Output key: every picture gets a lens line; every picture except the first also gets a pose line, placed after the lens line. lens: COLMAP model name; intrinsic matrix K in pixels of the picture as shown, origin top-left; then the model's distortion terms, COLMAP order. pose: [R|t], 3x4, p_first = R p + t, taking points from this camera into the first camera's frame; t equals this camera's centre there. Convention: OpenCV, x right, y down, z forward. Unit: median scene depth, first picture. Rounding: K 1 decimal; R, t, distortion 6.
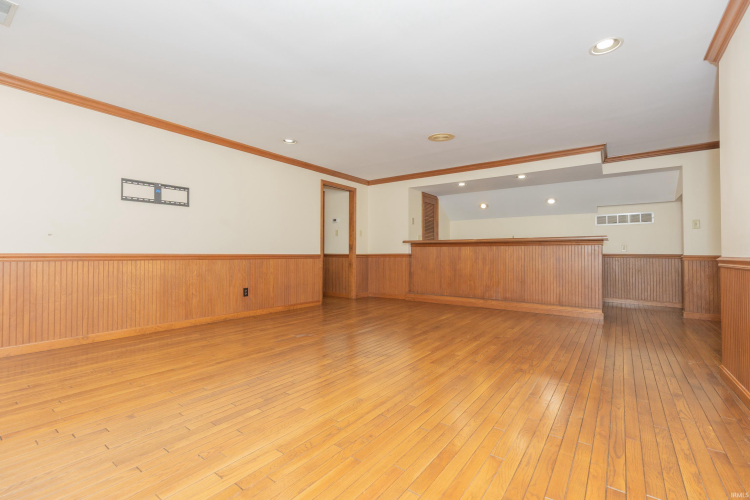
lens RADIAL K [[333.7, 0, 374.6], [0, 333.7, 248.2], [0, 0, 1]] dist [-0.001134, 0.001578]
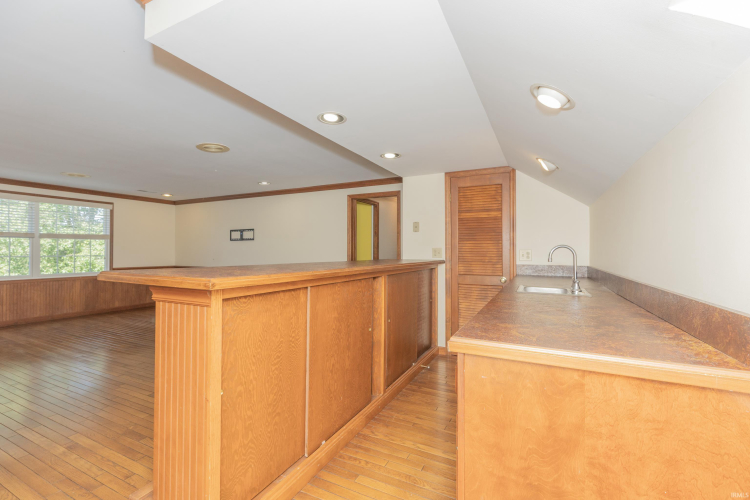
lens RADIAL K [[333.7, 0, 375.8], [0, 333.7, 249.1], [0, 0, 1]] dist [-0.001134, 0.001578]
pose [[0.163392, -0.009643, -0.986514, 1.230921], [0.015206, 0.999858, -0.007255, -0.061613], [0.986444, -0.013815, 0.163515, 1.394187]]
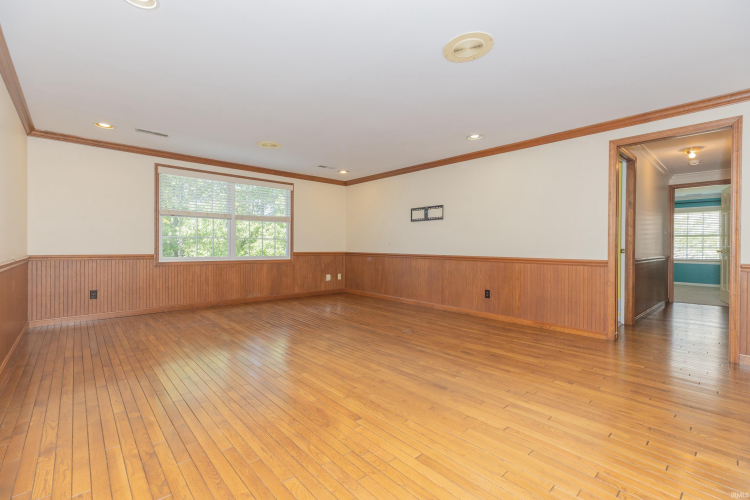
lens RADIAL K [[333.7, 0, 371.5], [0, 333.7, 250.8], [0, 0, 1]] dist [-0.001134, 0.001578]
pose [[-0.205707, 0.008882, -0.978573, 0.831011], [0.007373, 0.999944, 0.007526, -0.012542], [0.978586, -0.005667, -0.205761, 1.046422]]
